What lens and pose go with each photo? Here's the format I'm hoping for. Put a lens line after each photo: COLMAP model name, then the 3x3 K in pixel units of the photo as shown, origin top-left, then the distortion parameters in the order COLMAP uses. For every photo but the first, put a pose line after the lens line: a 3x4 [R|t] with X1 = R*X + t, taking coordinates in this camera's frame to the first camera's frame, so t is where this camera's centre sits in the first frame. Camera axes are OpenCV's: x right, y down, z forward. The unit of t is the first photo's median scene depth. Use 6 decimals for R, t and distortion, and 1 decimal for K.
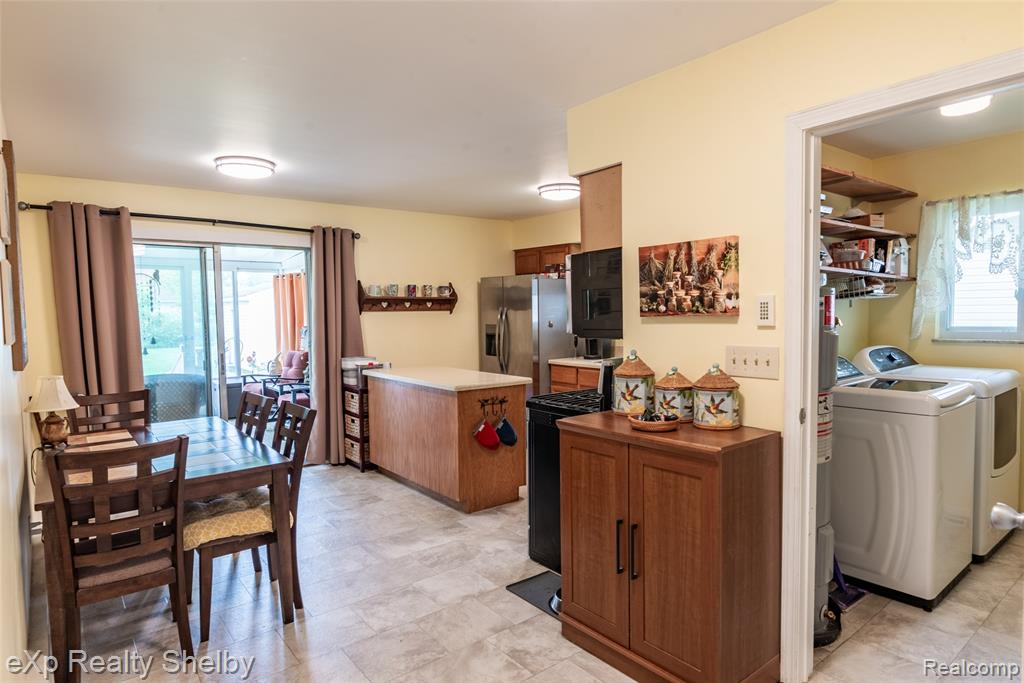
lens RADIAL K [[590.3, 0, 515.4], [0, 590.3, 324.9], [0, 0, 1]] dist [-0.015409, -0.000198]
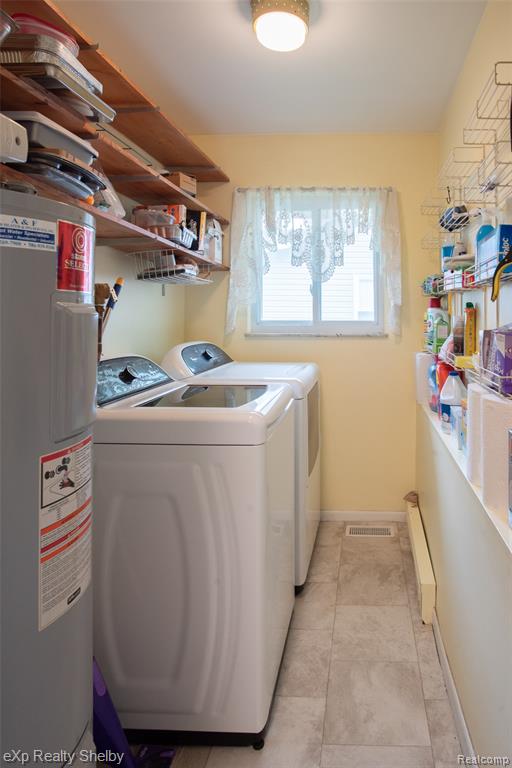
lens RADIAL K [[442.7, 0, 256.5], [0, 442.7, 381.6], [0, 0, 1]] dist [-0.015409, -0.000198]
pose [[0.785571, -0.075378, 0.614164, 0.298957], [0.007389, 0.993624, 0.112500, 0.021748], [-0.618728, -0.083839, 0.781119, 0.449025]]
